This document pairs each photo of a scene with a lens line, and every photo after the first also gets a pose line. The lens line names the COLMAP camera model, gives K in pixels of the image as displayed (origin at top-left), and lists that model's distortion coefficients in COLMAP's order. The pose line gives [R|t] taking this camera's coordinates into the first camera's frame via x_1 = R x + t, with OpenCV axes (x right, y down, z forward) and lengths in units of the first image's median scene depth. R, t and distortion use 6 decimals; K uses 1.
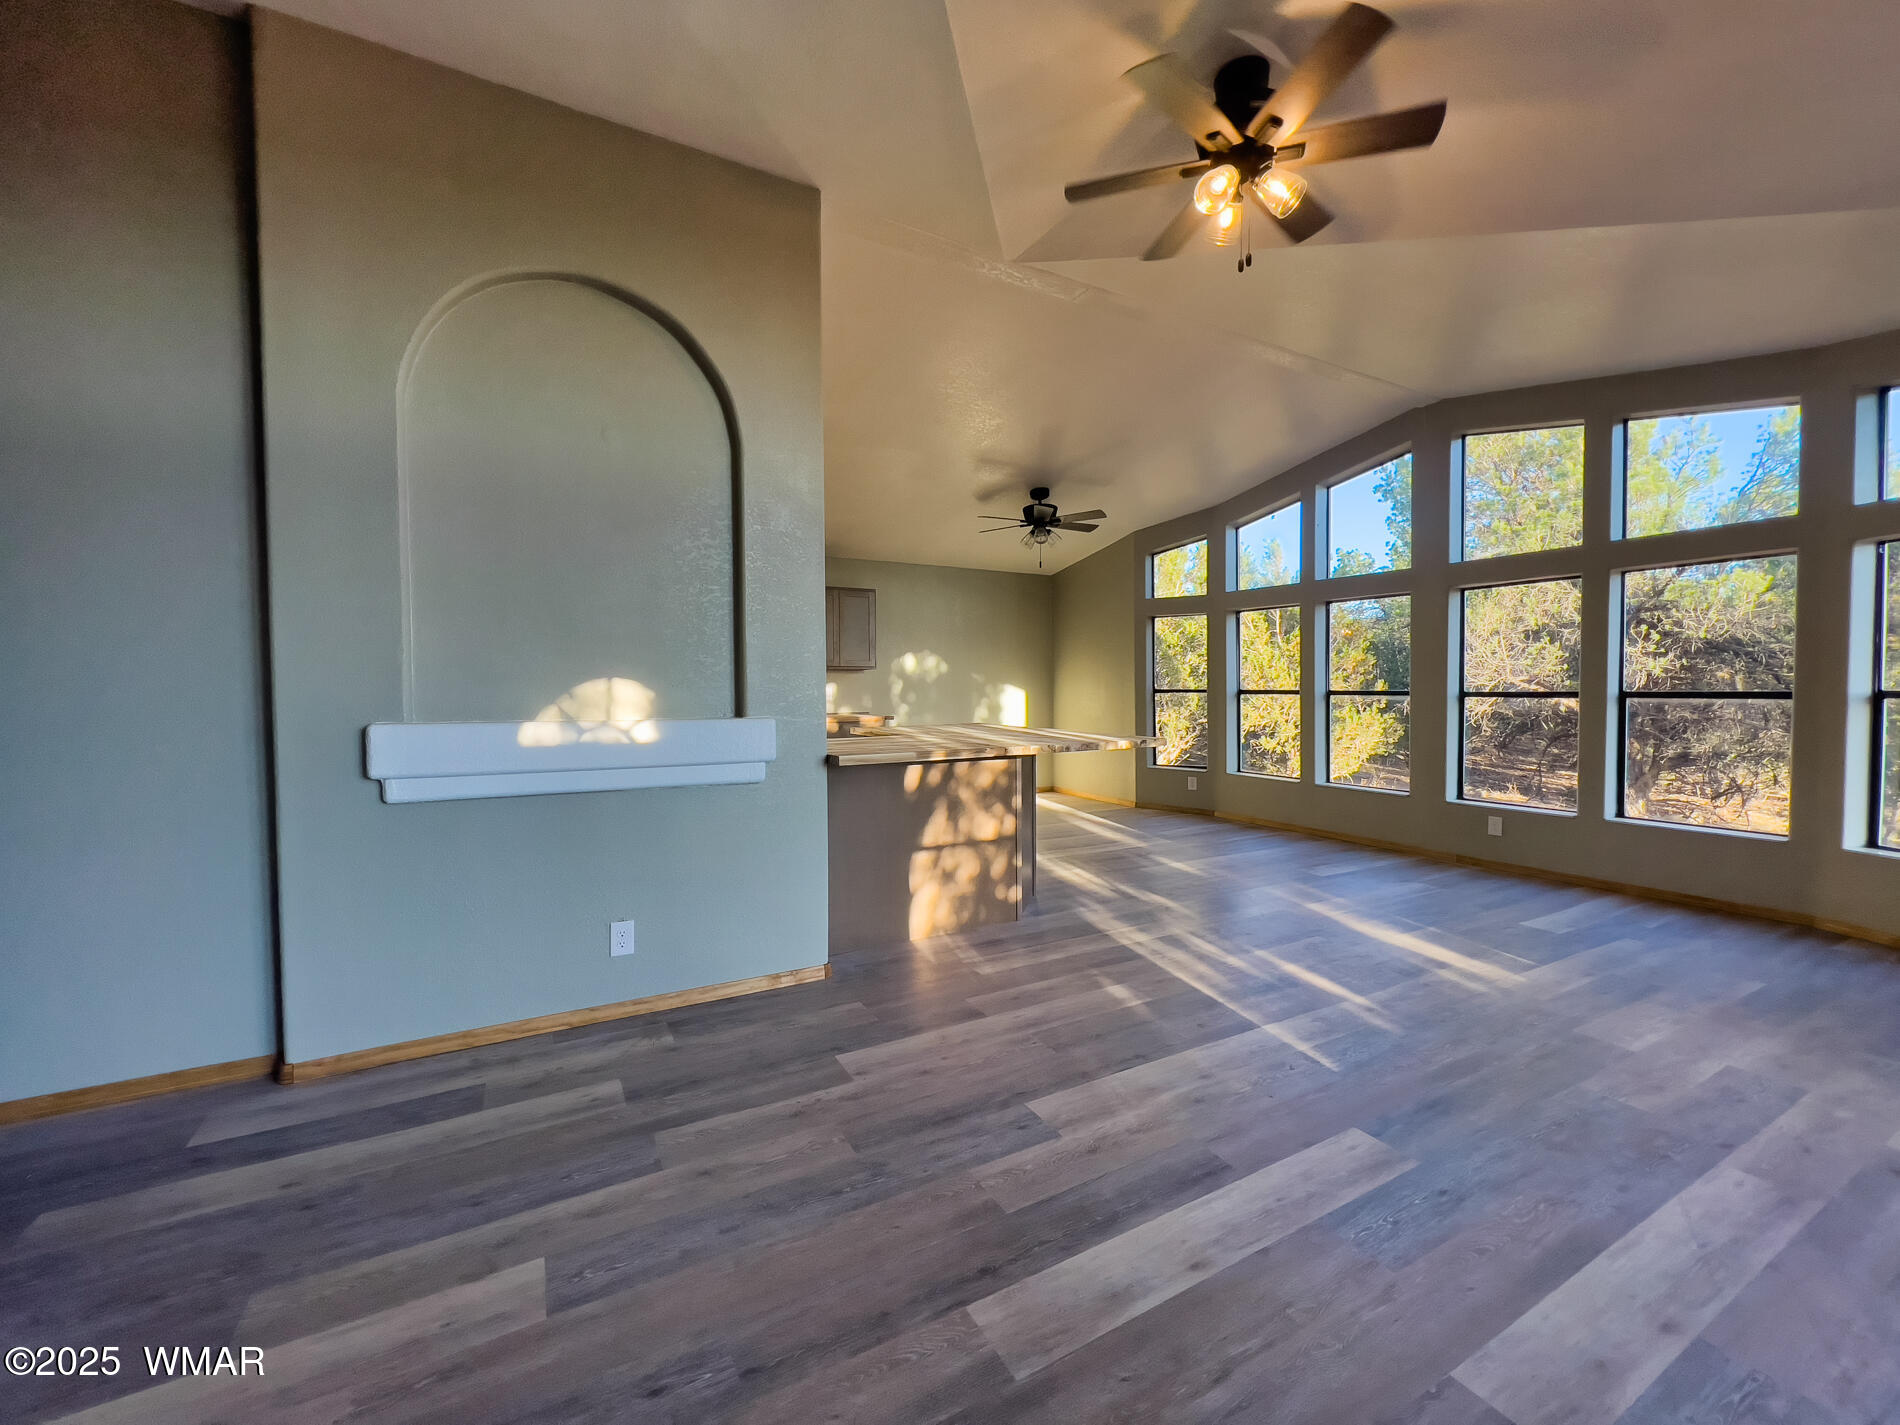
lens RADIAL K [[762.7, 0, 945.5], [0, 762.7, 709.0], [0, 0, 1]] dist [-0.001075, 0.000003]
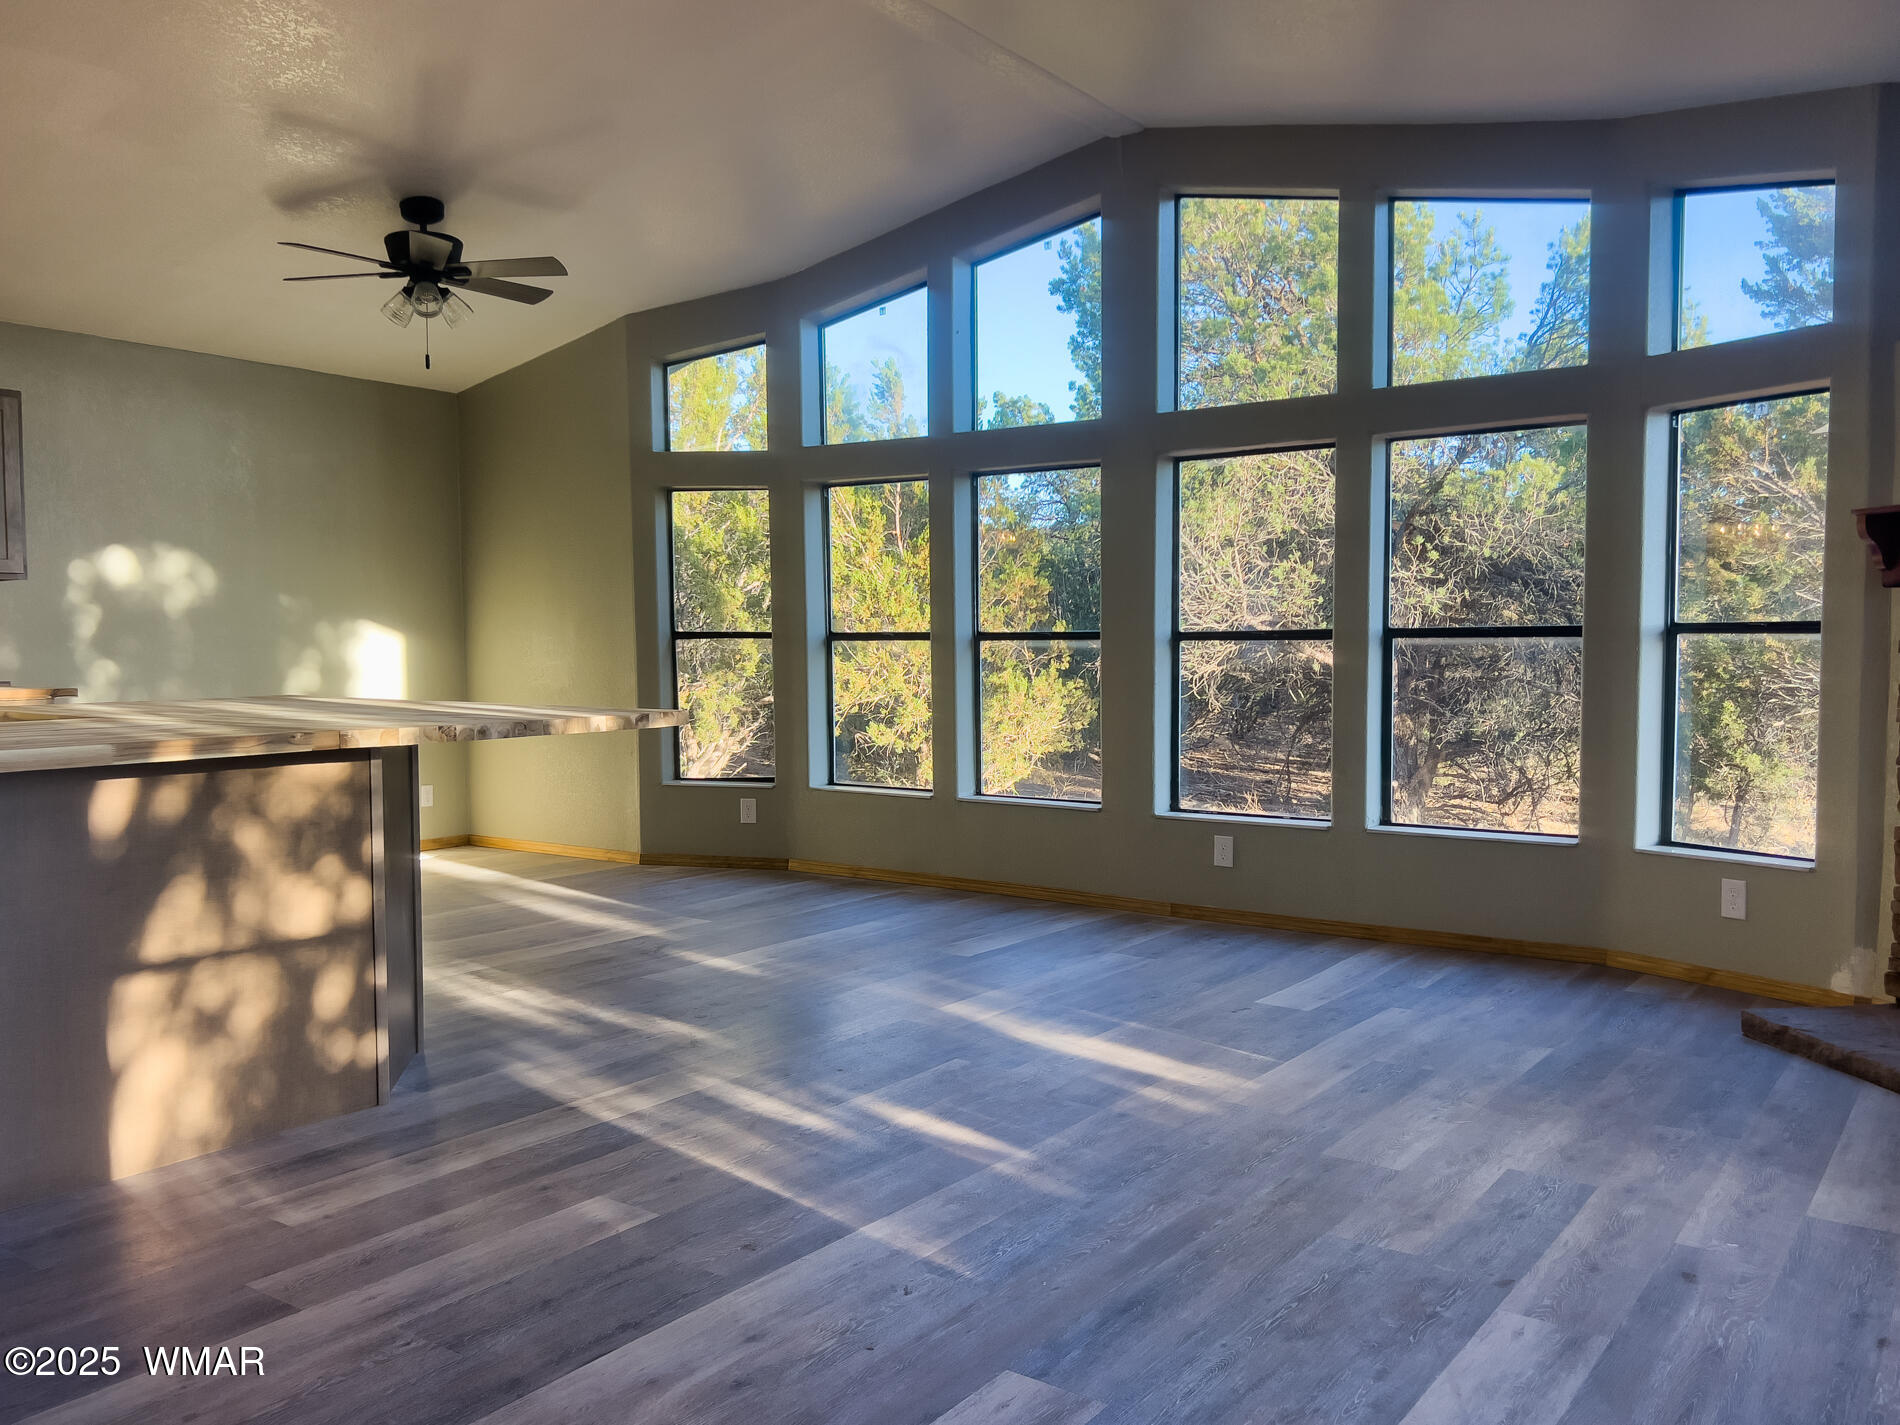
lens RADIAL K [[1509.2, 0, 956.3], [0, 1509.2, 725.3], [0, 0, 1]] dist [0.045077, -0.047872]
pose [[0.903418, -0.022478, 0.428171, 0.019309], [0.012696, 0.999589, 0.025690, 0.024733], [-0.428572, -0.017773, 0.903333, 0.008451]]
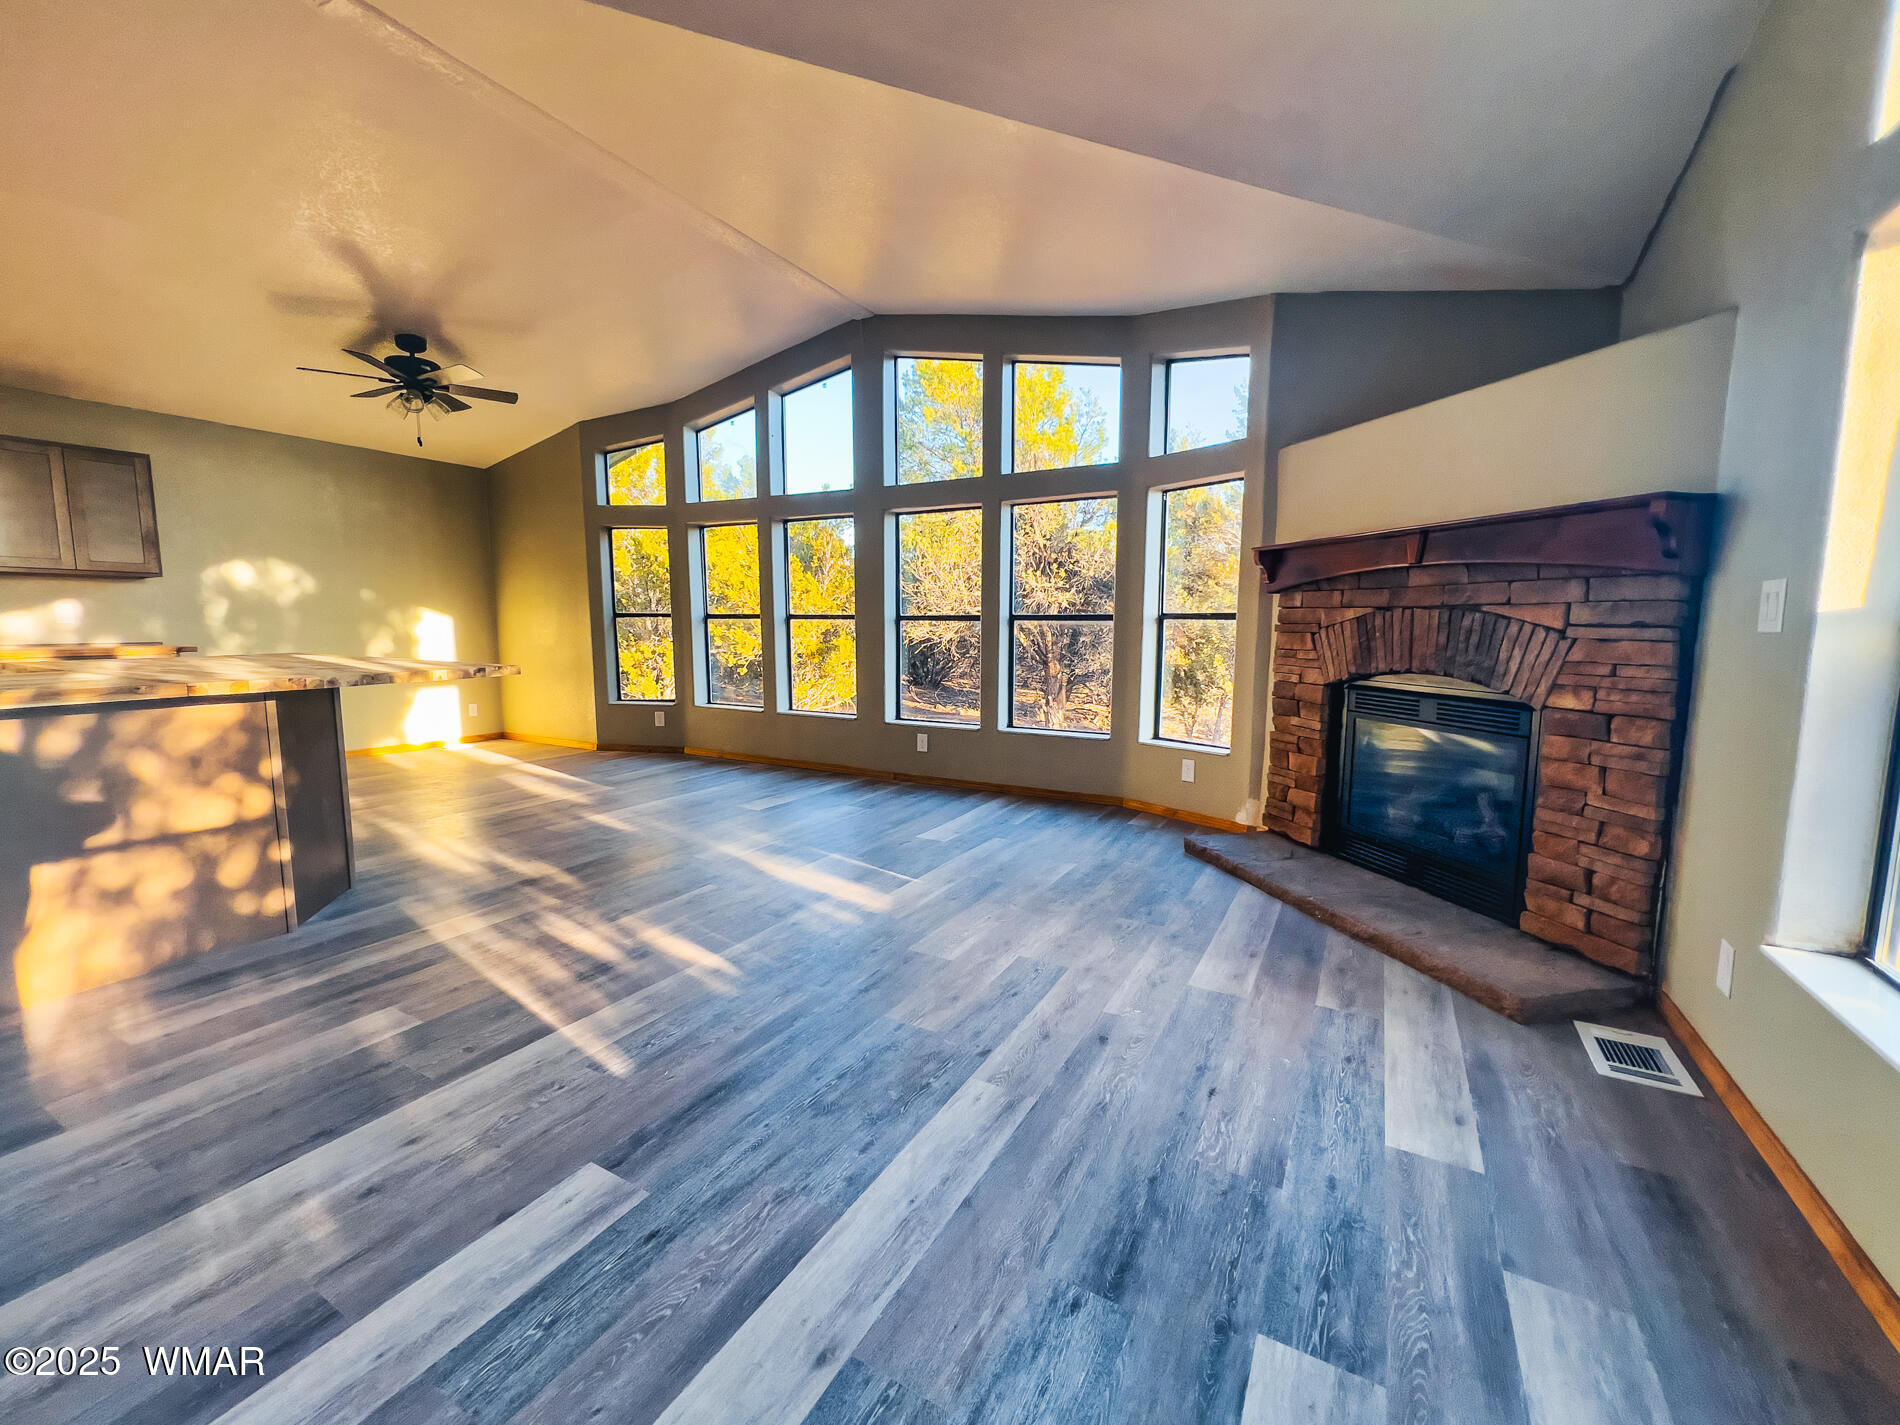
lens RADIAL K [[766.3, 0, 950.0], [0, 766.3, 712.5], [0, 0, 1]] dist [-0.002386, -0.000093]
pose [[0.849618, -0.055532, 0.524466, 0.251099], [0.008670, 0.995777, 0.091392, 0.018955], [-0.527327, -0.073102, 0.846512, 0.106635]]
